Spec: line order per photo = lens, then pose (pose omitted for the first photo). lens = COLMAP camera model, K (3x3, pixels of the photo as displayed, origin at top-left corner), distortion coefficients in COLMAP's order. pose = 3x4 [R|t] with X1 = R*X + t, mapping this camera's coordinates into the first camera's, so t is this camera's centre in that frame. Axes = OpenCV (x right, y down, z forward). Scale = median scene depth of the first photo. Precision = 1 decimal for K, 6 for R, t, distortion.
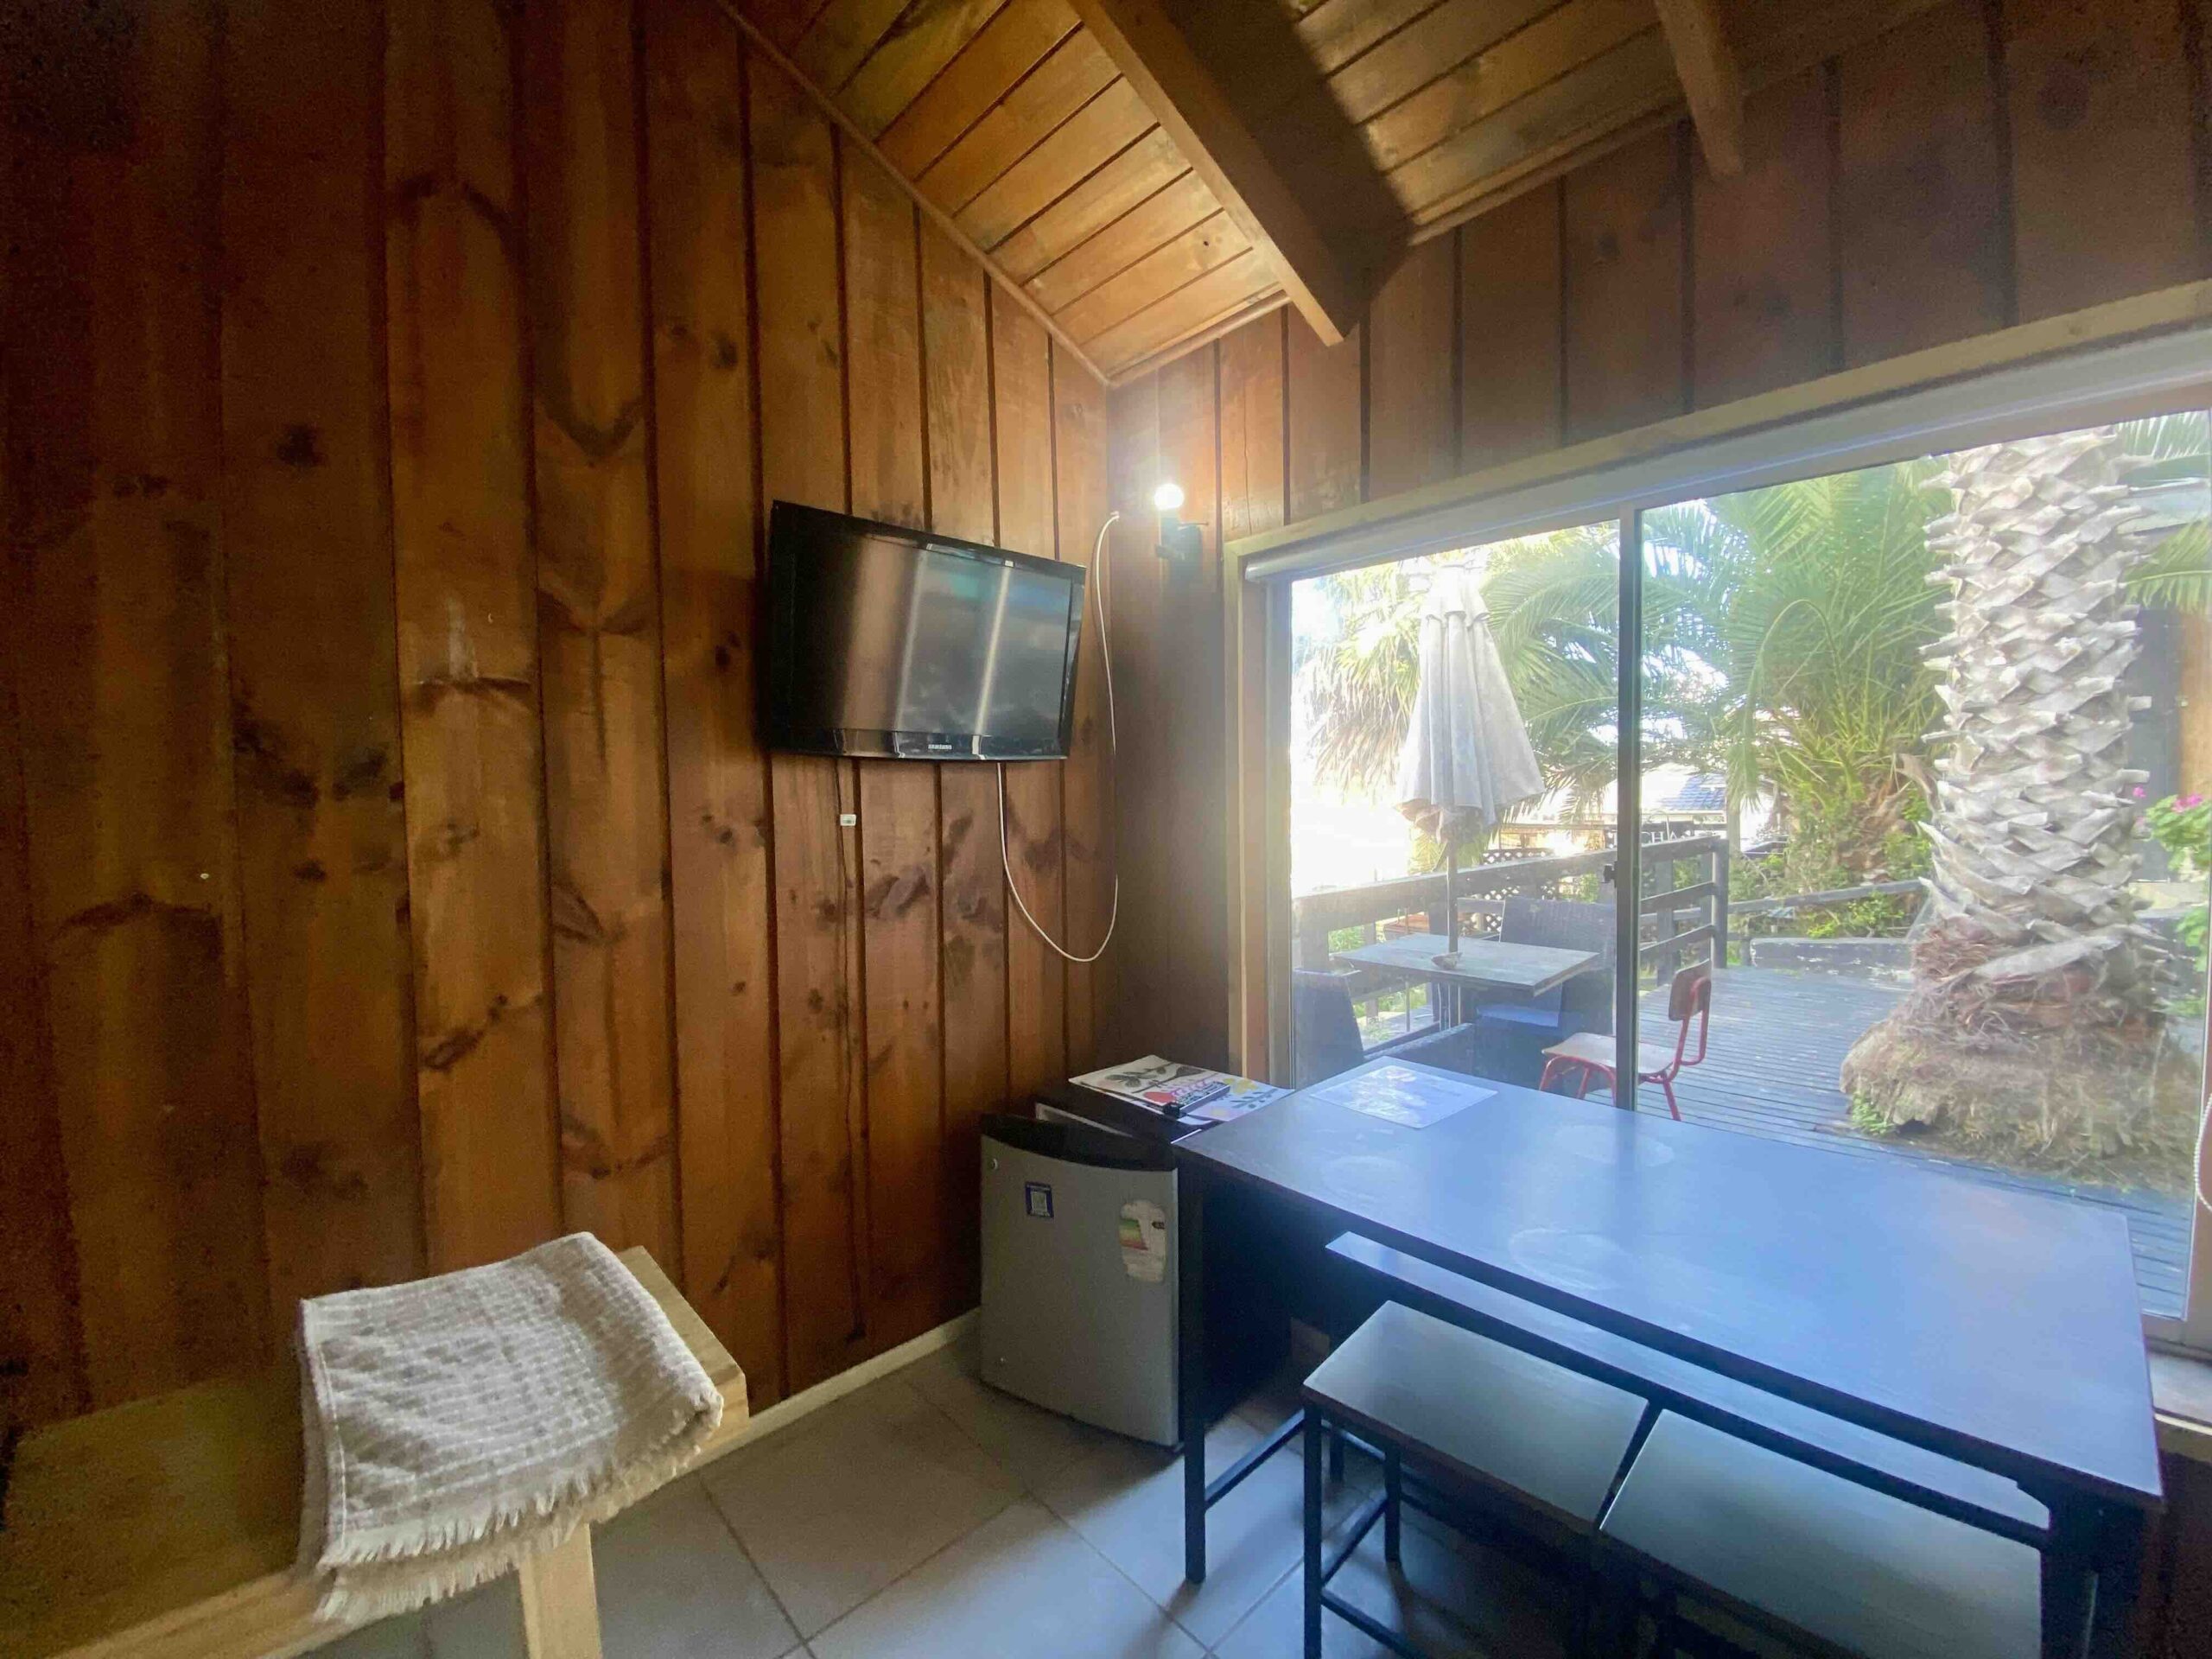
lens RADIAL K [[894.4, 0, 1100.1], [0, 894.4, 835.6], [0, 0, 1]] dist [-0.005436, -0.009325]
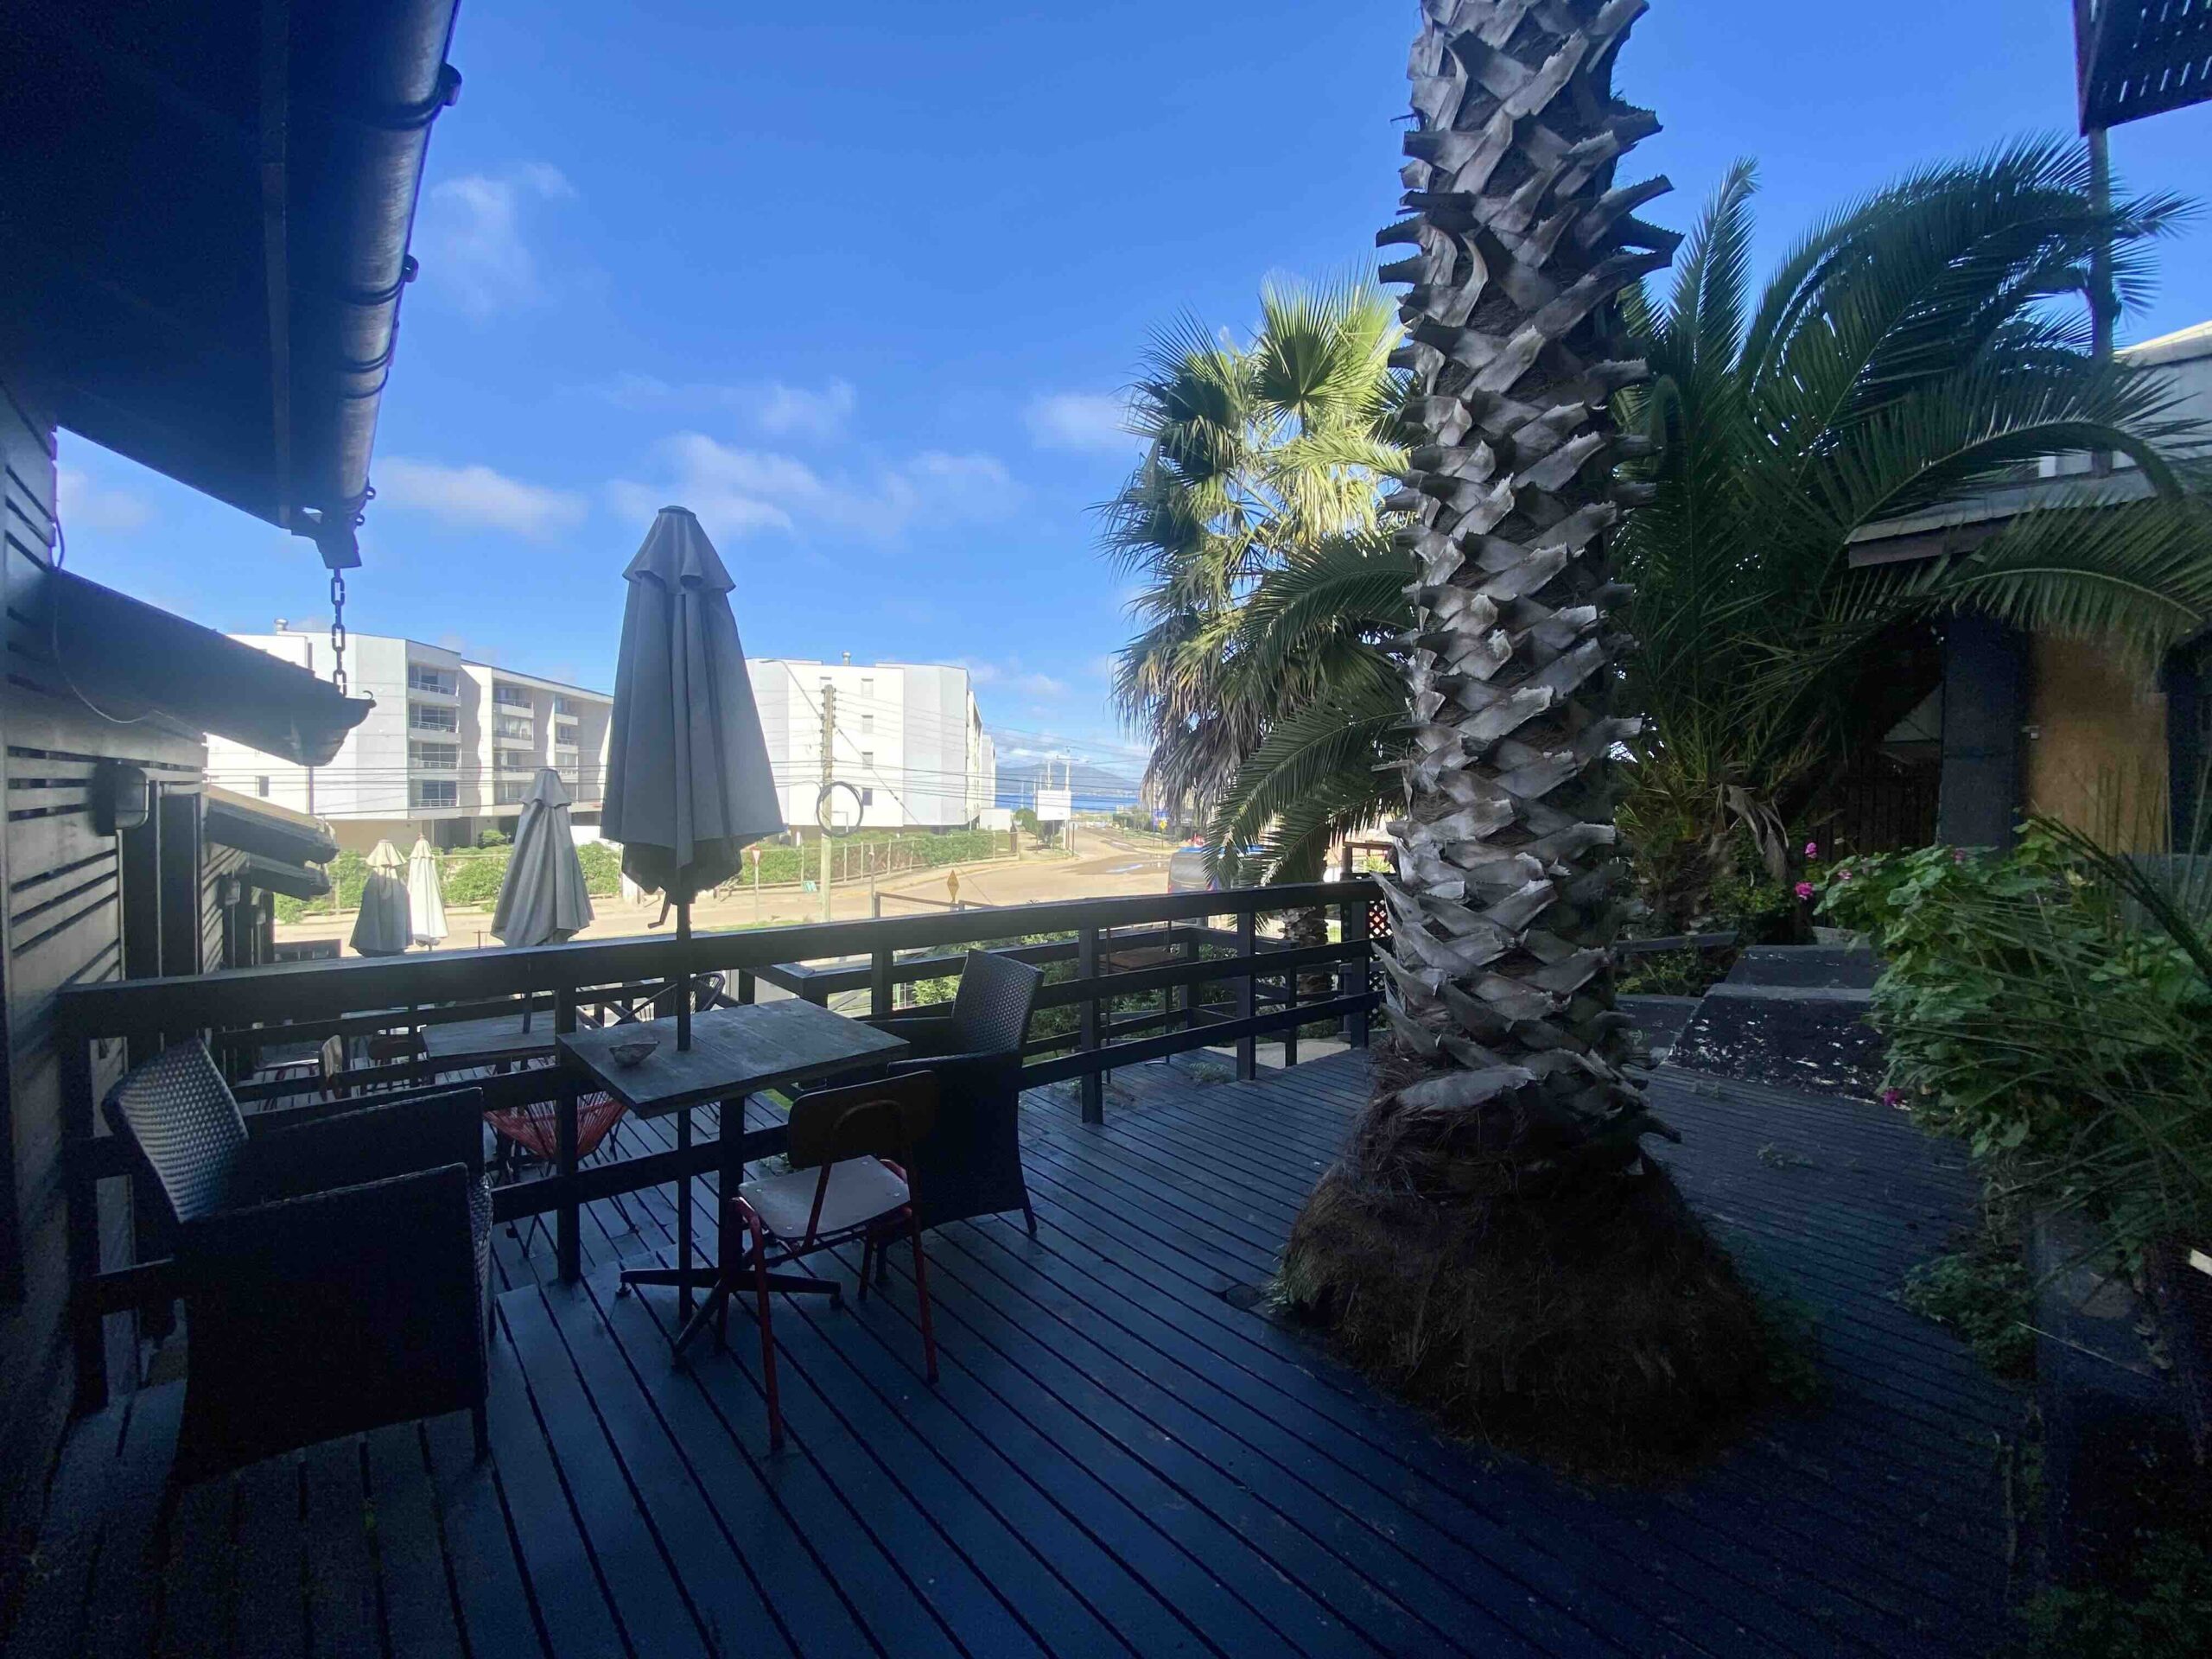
lens RADIAL K [[894.4, 0, 1105.5], [0, 894.4, 844.0], [0, 0, 1]] dist [-0.005436, -0.009325]
pose [[0.999155, 0.032892, -0.024639, 0.532544], [-0.032751, 0.999445, 0.006112, -0.033573], [0.024827, -0.005299, 0.999678, 0.187518]]
